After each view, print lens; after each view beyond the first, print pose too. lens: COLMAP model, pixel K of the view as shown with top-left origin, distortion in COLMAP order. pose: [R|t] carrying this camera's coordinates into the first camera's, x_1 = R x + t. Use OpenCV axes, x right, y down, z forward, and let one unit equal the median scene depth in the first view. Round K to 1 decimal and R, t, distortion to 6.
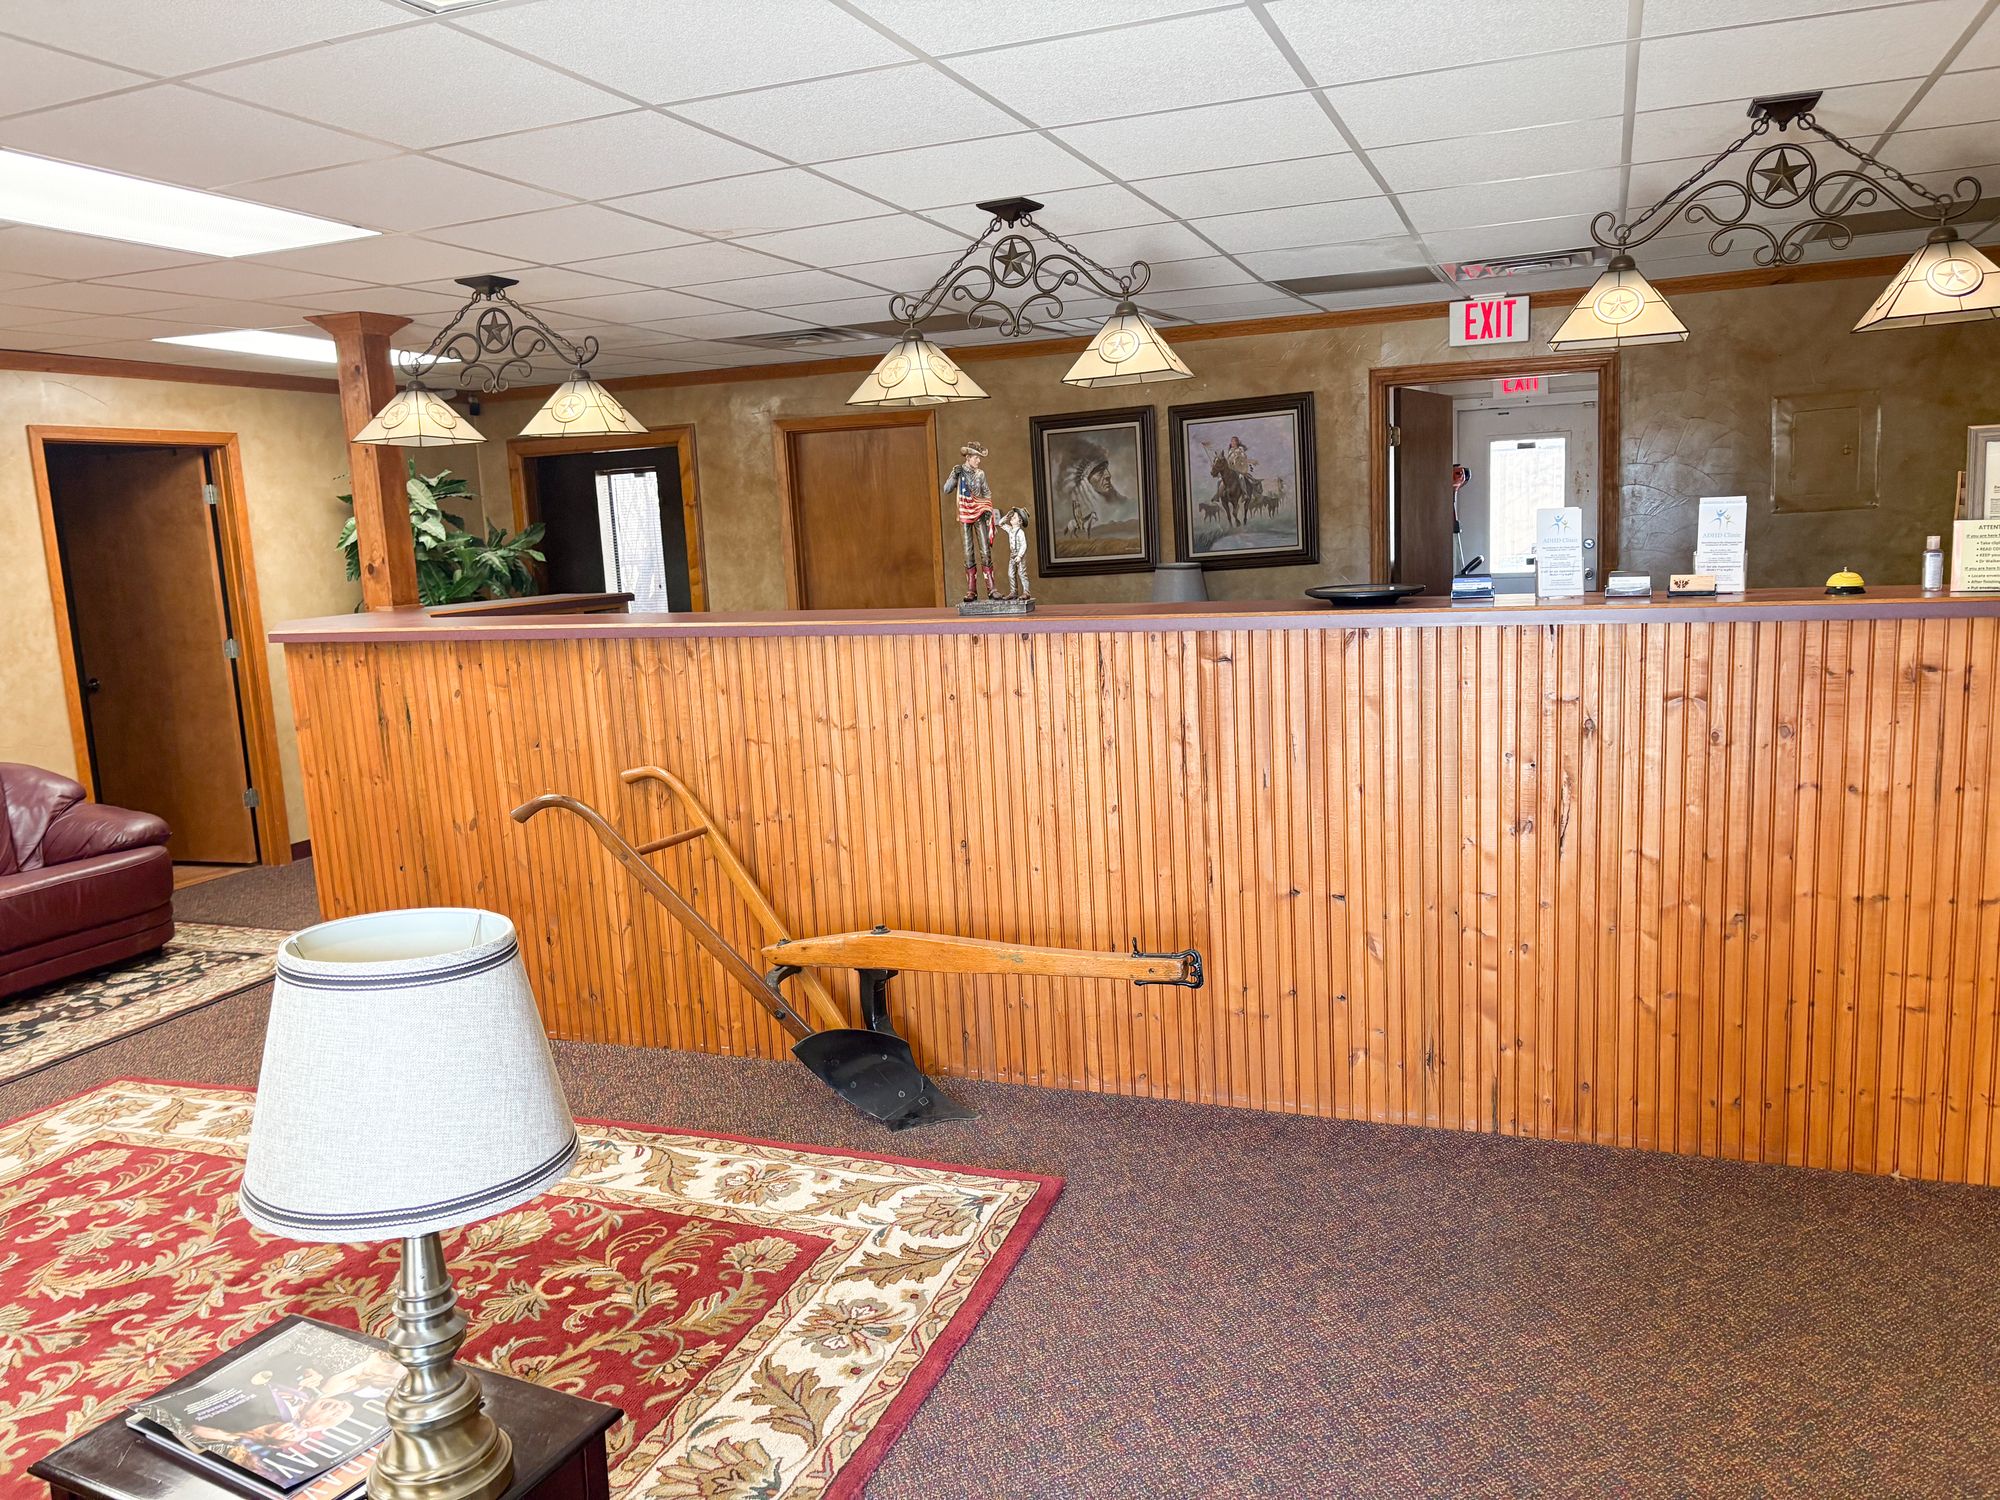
lens RADIAL K [[1507.3, 0, 991.1], [0, 1507.3, 748.2], [0, 0, 1]] dist [0.004412, -0.020328]
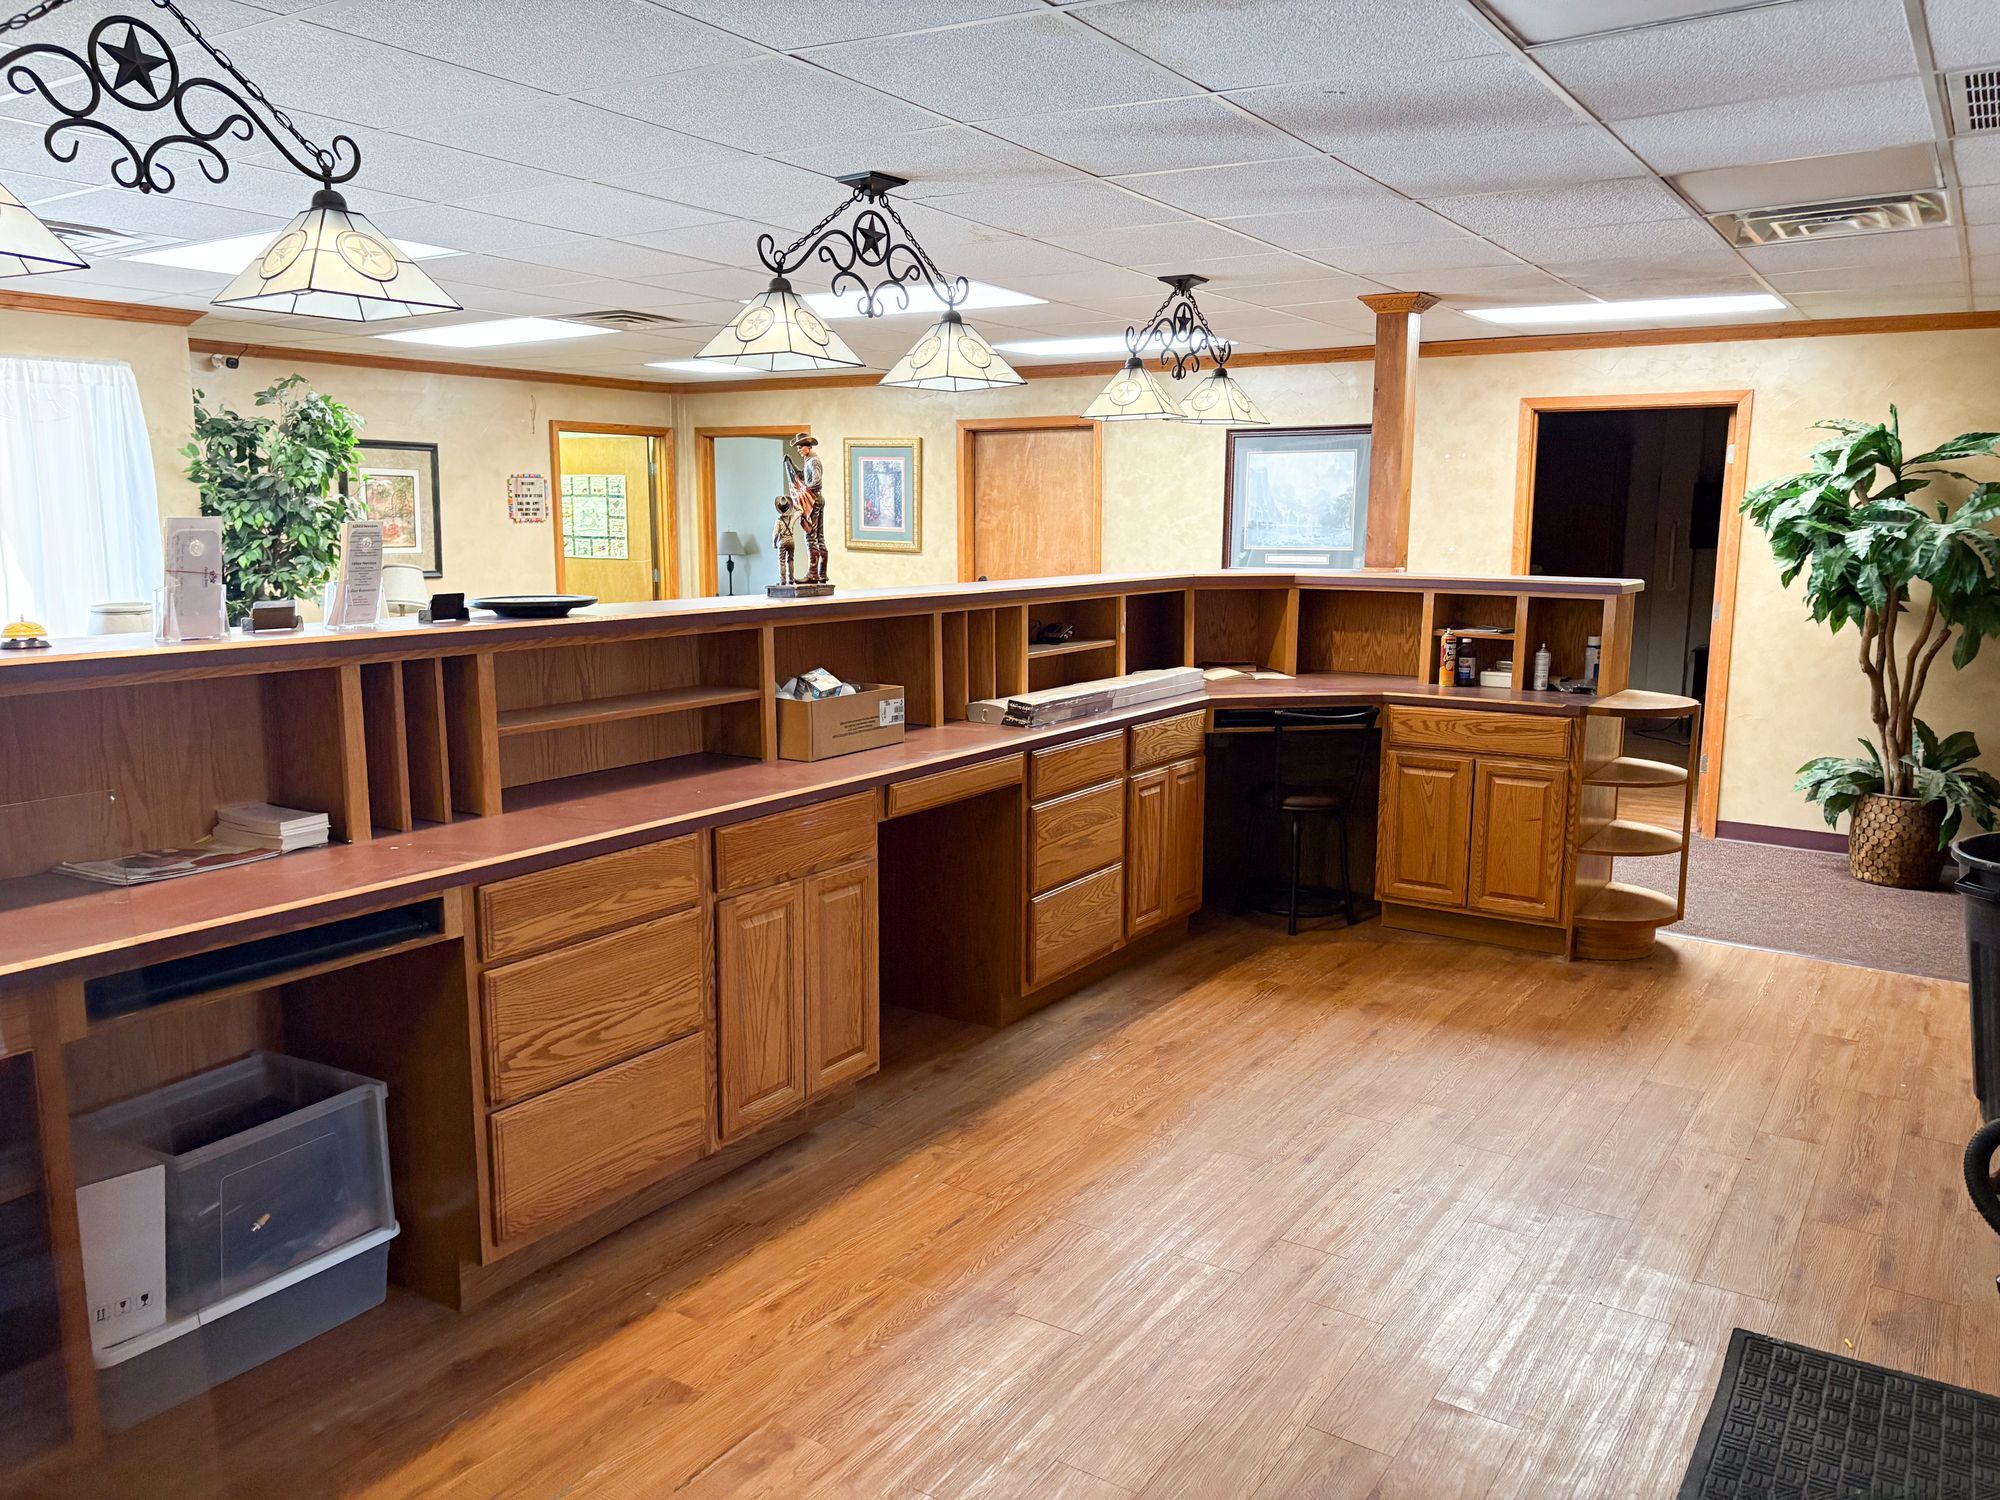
lens RADIAL K [[1507.3, 0, 1039.1], [0, 1507.3, 758.7], [0, 0, 1]] dist [0.004412, -0.020328]
pose [[-0.173928, 0.209005, -0.962323, 1.146661], [-0.158241, 0.958587, 0.236794, -0.295207], [0.971961, 0.193464, -0.133652, 1.525788]]
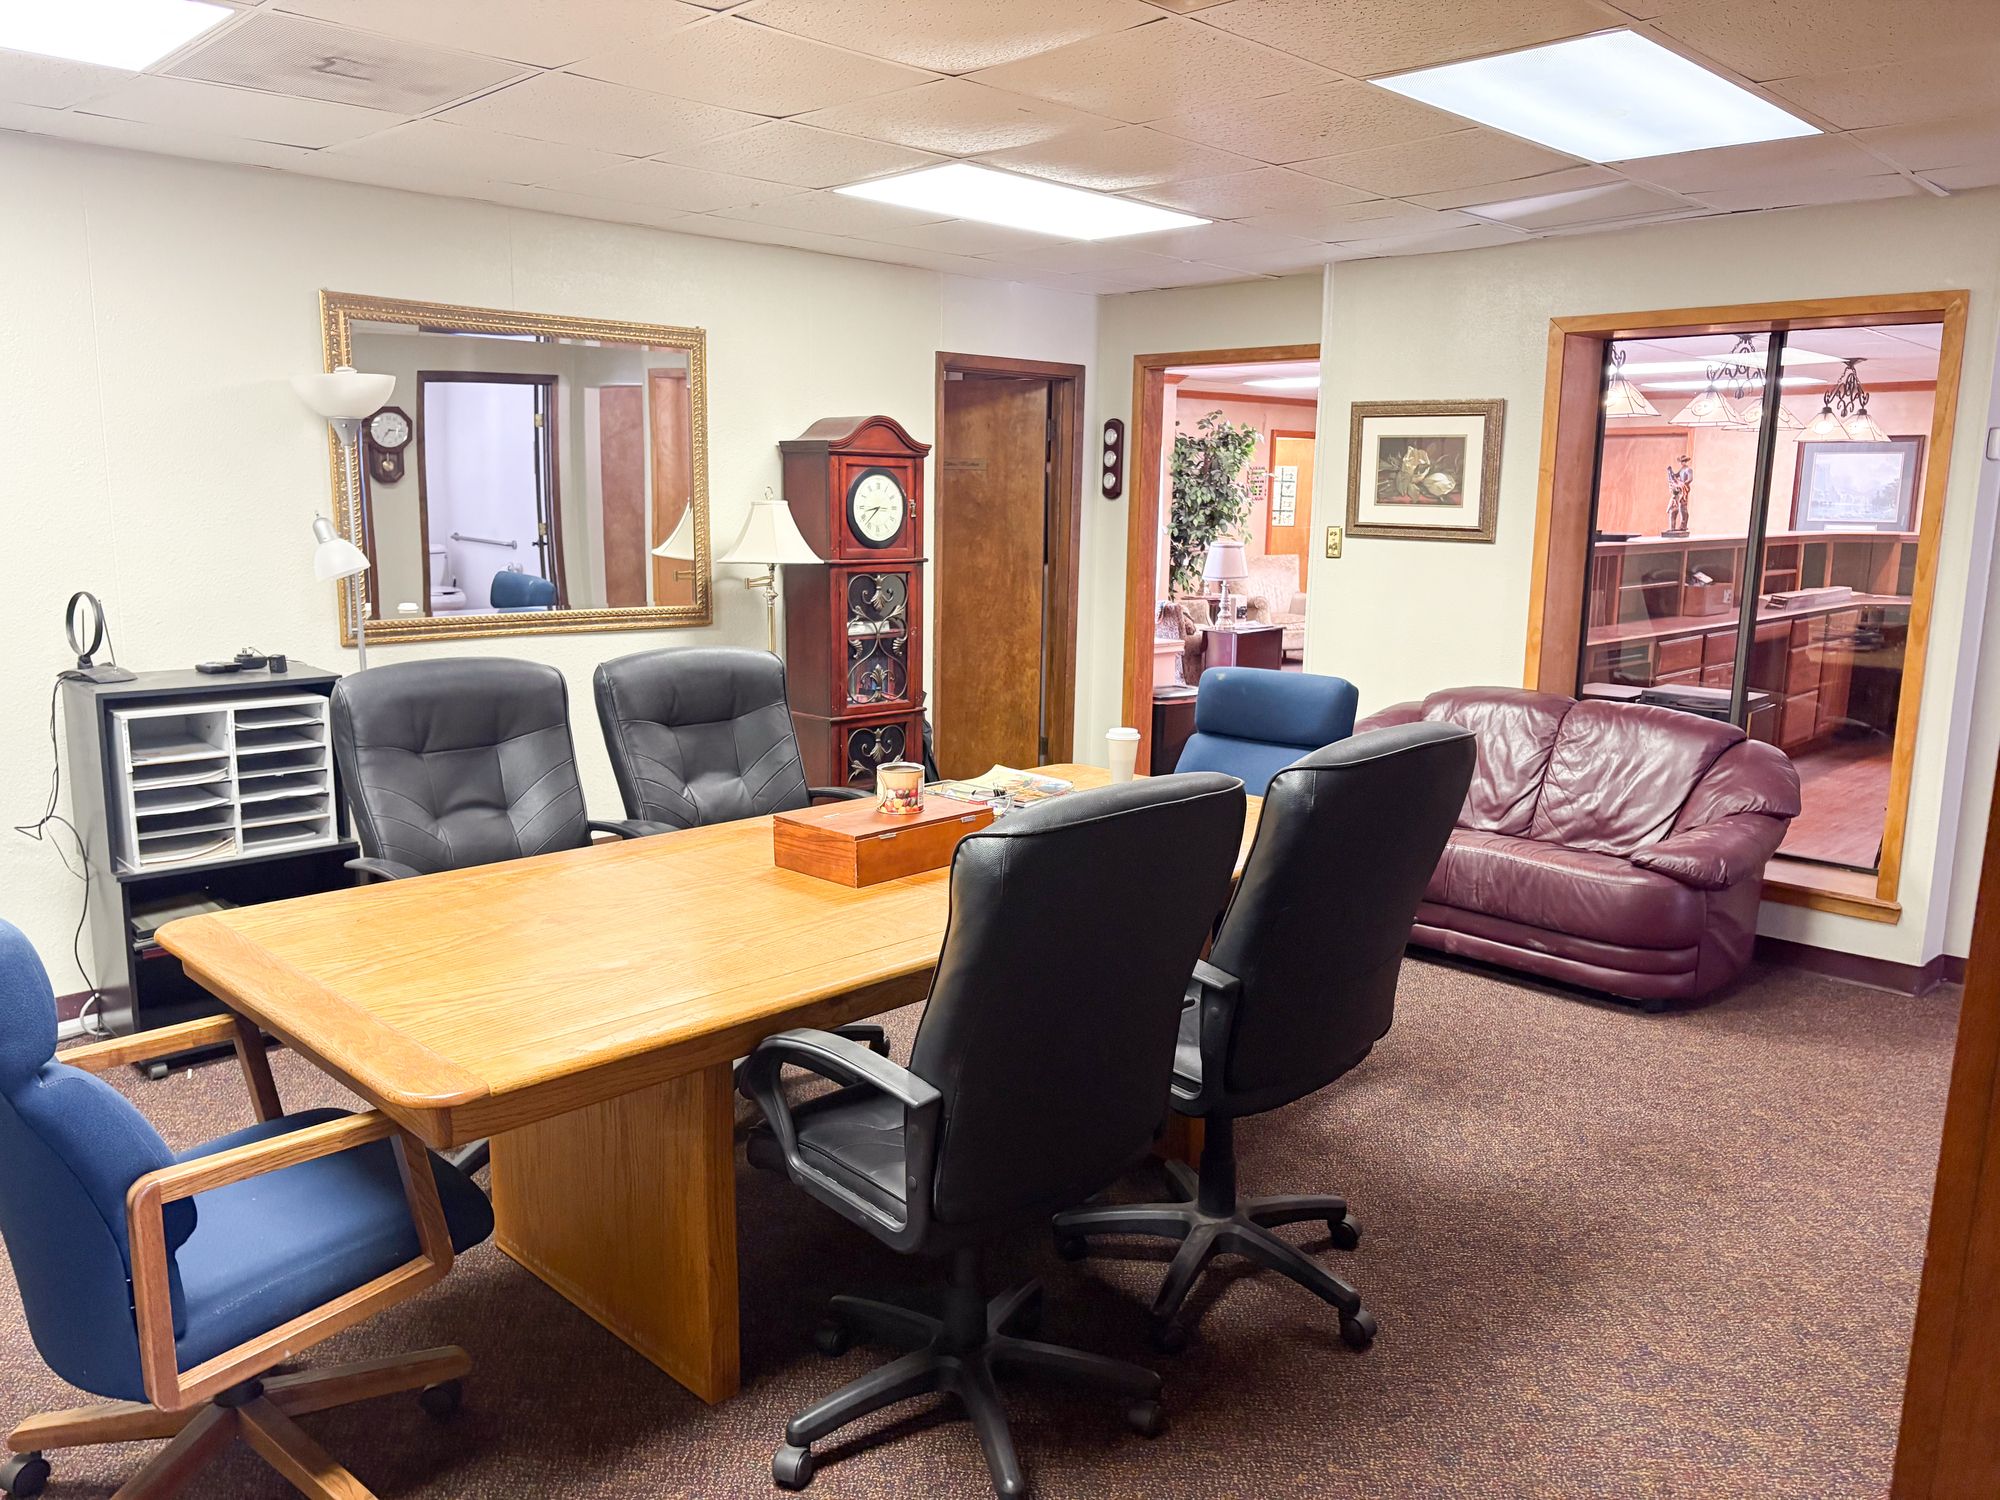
lens RADIAL K [[1507.3, 0, 984.4], [0, 1507.3, 754.9], [0, 0, 1]] dist [0.004412, -0.020328]
pose [[-0.396492, 0.207286, -0.894331, 2.624360], [-0.138821, 0.949436, 0.281602, -0.297633], [0.907482, 0.235805, -0.347668, 1.075431]]
